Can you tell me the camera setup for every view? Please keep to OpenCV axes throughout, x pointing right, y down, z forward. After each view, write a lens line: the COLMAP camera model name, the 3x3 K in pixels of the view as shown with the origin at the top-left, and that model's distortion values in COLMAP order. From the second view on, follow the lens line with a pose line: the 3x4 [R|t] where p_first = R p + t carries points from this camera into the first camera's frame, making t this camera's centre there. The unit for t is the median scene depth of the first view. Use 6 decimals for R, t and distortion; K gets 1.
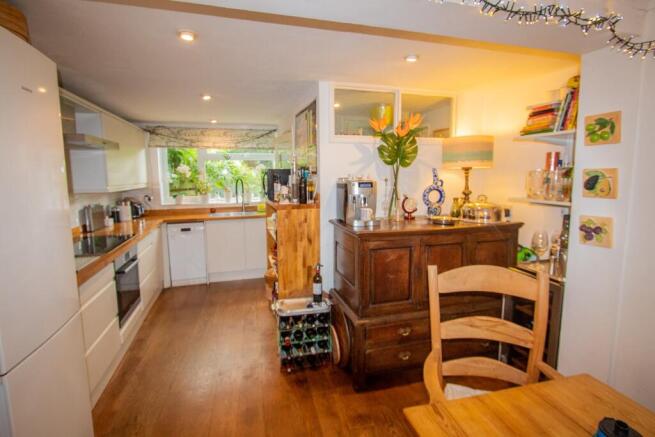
lens RADIAL K [[312.9, 0, 326.6], [0, 312.9, 205.1], [0, 0, 1]] dist [-0.000656, 0.000082]
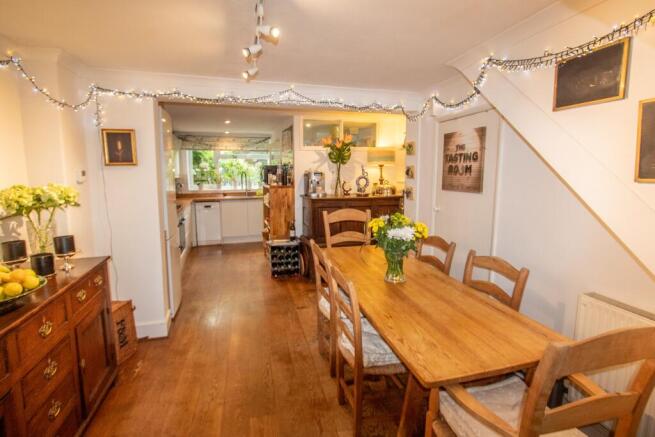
lens RADIAL K [[312.9, 0, 326.6], [0, 312.9, 205.1], [0, 0, 1]] dist [-0.000656, 0.000082]
pose [[0.999862, 0.005090, 0.015812, 0.124151], [-0.005201, 0.999962, 0.006970, 0.087773], [-0.015776, -0.007052, 0.999851, -0.707418]]
